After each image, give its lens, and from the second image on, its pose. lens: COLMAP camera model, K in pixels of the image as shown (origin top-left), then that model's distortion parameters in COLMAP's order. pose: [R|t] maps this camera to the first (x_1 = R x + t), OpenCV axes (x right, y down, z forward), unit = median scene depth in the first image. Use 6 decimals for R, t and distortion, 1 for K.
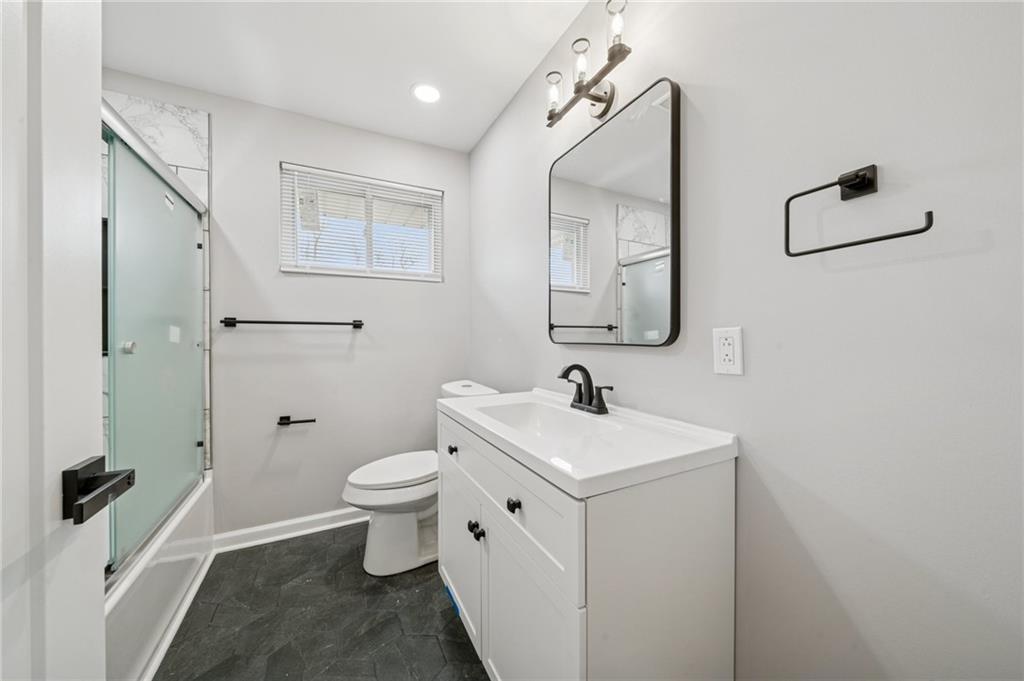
lens RADIAL K [[353.3, 0, 508.7], [0, 353.3, 338.5], [0, 0, 1]] dist [-0.002584, -0.000168]
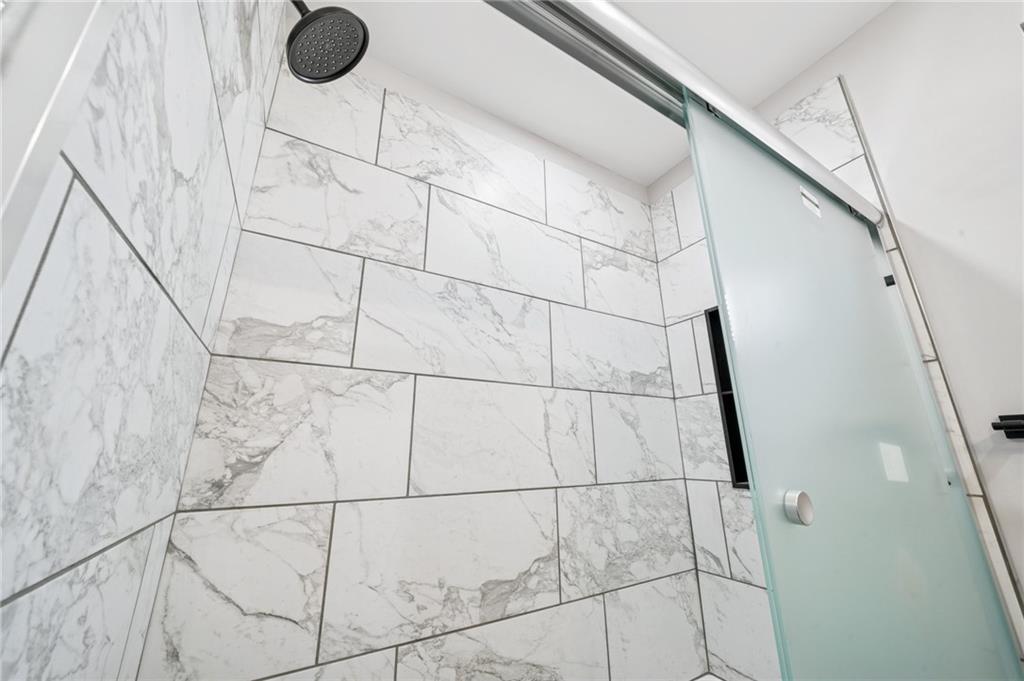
lens RADIAL K [[373.4, 0, 509.7], [0, 373.4, 340.4], [0, 0, 1]] dist [-0.007018, 0.000017]
pose [[0.044143, -0.287738, -0.956691, -0.398247], [0.002552, 0.957654, -0.287909, -0.021247], [0.999022, 0.010267, 0.043008, 0.412241]]
